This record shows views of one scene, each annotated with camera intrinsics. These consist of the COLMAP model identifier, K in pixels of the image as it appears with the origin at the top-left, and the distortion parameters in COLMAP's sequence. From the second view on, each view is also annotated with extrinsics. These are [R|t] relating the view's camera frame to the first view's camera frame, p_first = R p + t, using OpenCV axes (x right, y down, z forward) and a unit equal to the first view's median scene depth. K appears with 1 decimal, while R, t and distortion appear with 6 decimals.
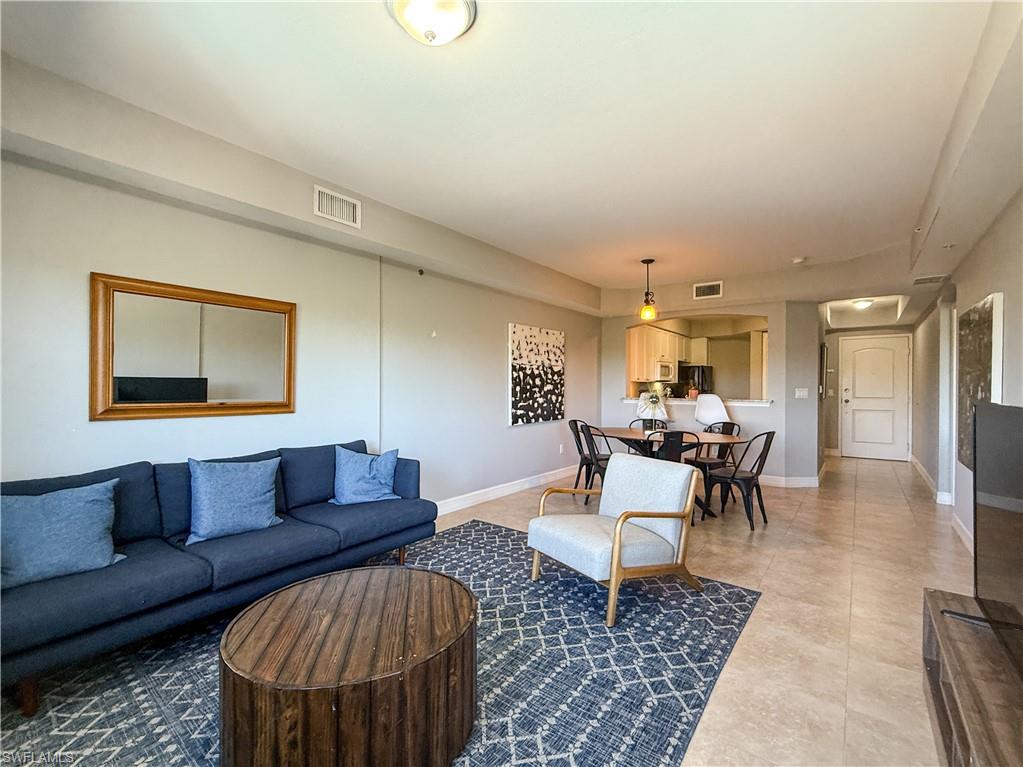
lens RADIAL K [[456.1, 0, 516.4], [0, 456.1, 387.8], [0, 0, 1]] dist [-0.001495, 0.000100]
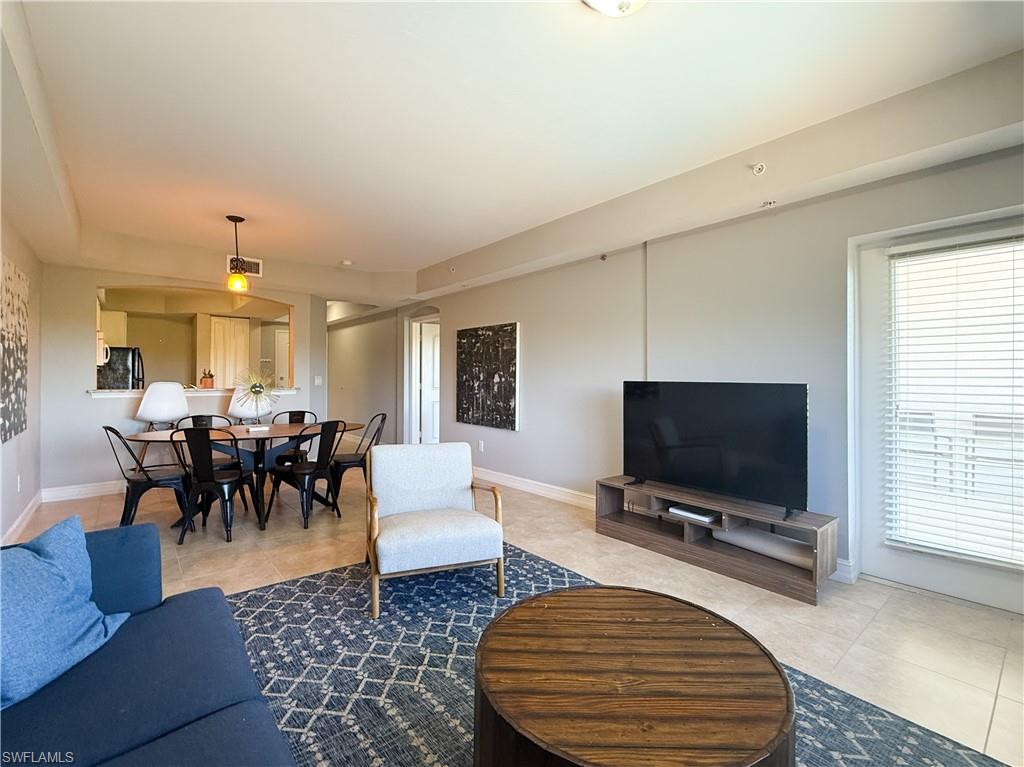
lens RADIAL K [[461.5, 0, 512.3], [0, 461.5, 374.8], [0, 0, 1]] dist [-0.004056, -0.000422]
pose [[0.227104, 0.004680, 0.973859, -0.353452], [-0.000318, 0.999989, -0.004731, 0.002506], [-0.973870, 0.000765, 0.227103, 0.302403]]
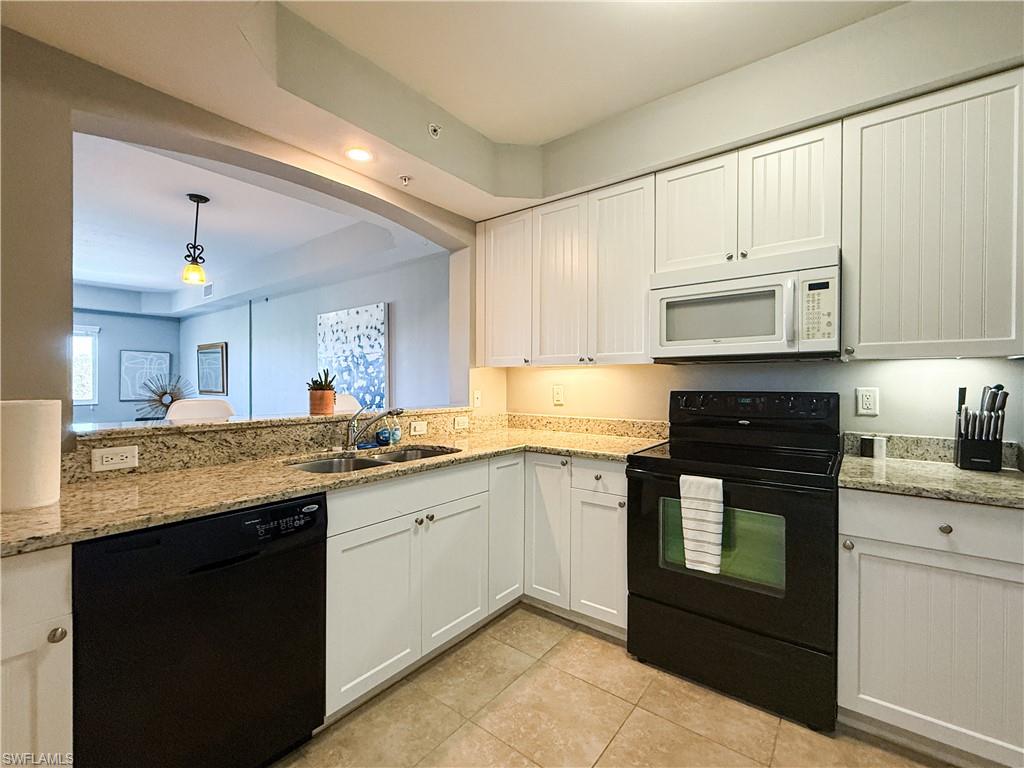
lens RADIAL K [[448.5, 0, 516.6], [0, 448.5, 385.5], [0, 0, 1]] dist [-0.000324, 0.000140]
pose [[-0.013120, 0.003097, -0.999909, 0.853233], [-0.001977, 0.999993, 0.003123, -0.000237], [0.999912, 0.002018, -0.013114, 1.332583]]
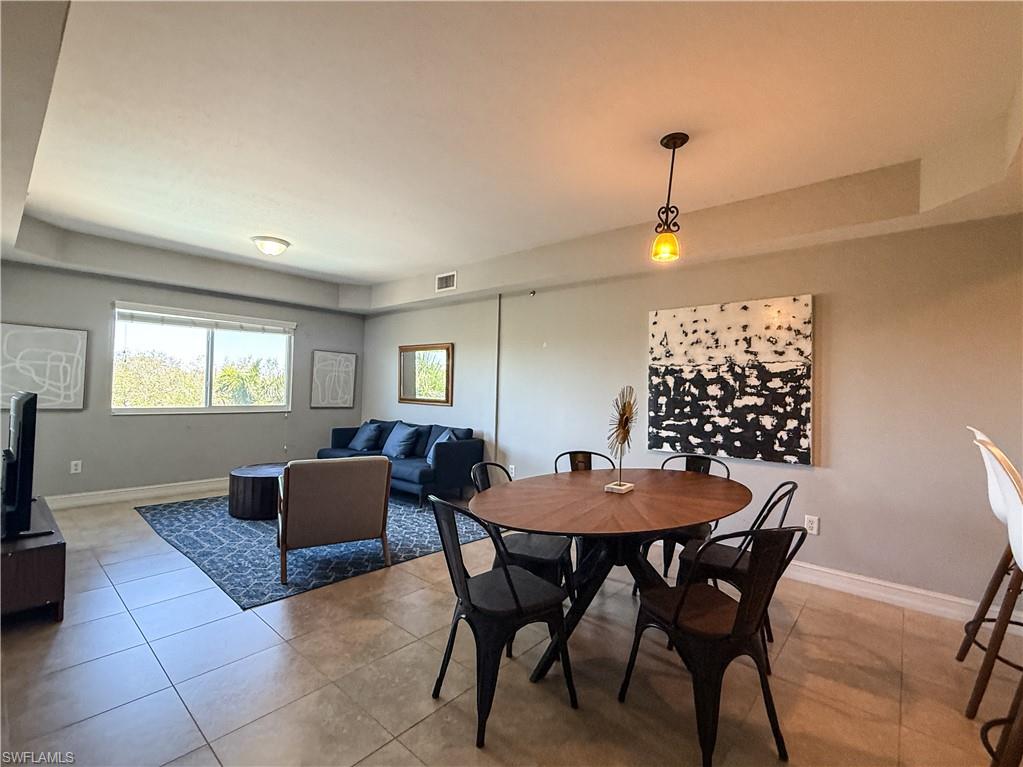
lens RADIAL K [[456.6, 0, 514.1], [0, 456.6, 384.6], [0, 0, 1]] dist [0.001896, 0.000415]
pose [[-0.068797, -0.013015, -0.997546, 0.699745], [-0.025106, 0.999621, -0.011311, -0.007977], [0.997315, 0.024267, -0.069098, 0.780349]]
